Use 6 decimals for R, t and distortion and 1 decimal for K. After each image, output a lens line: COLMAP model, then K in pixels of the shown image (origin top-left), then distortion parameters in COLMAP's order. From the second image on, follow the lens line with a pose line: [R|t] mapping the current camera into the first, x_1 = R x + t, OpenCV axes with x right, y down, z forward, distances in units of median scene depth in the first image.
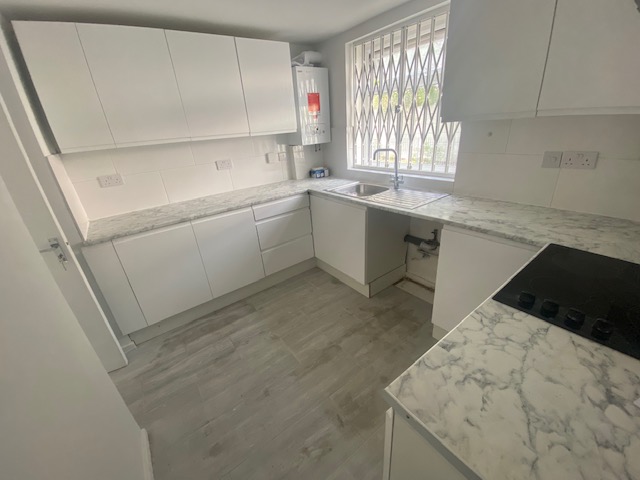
lens RADIAL K [[259.8, 0, 320.0], [0, 259.8, 238.1], [0, 0, 1]] dist [0.026054, -0.021212]
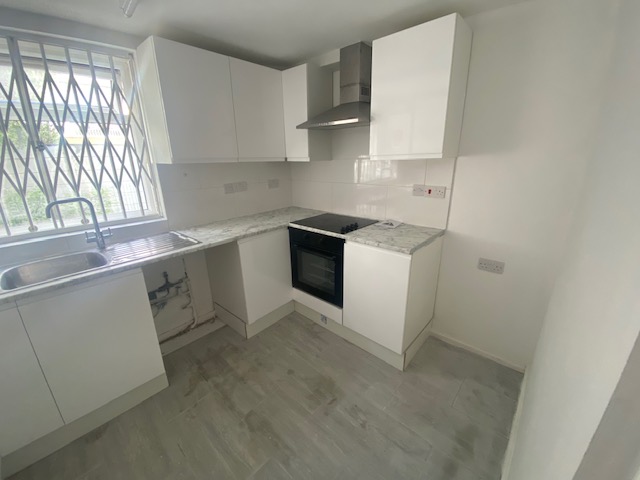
lens RADIAL K [[259.8, 0, 320.0], [0, 259.8, 238.1], [0, 0, 1]] dist [0.026054, -0.021212]
pose [[-0.193244, -0.222832, 0.955512, -0.665363], [0.416198, 0.863290, 0.285498, -0.215853], [-0.888502, 0.452853, -0.074083, 0.628052]]
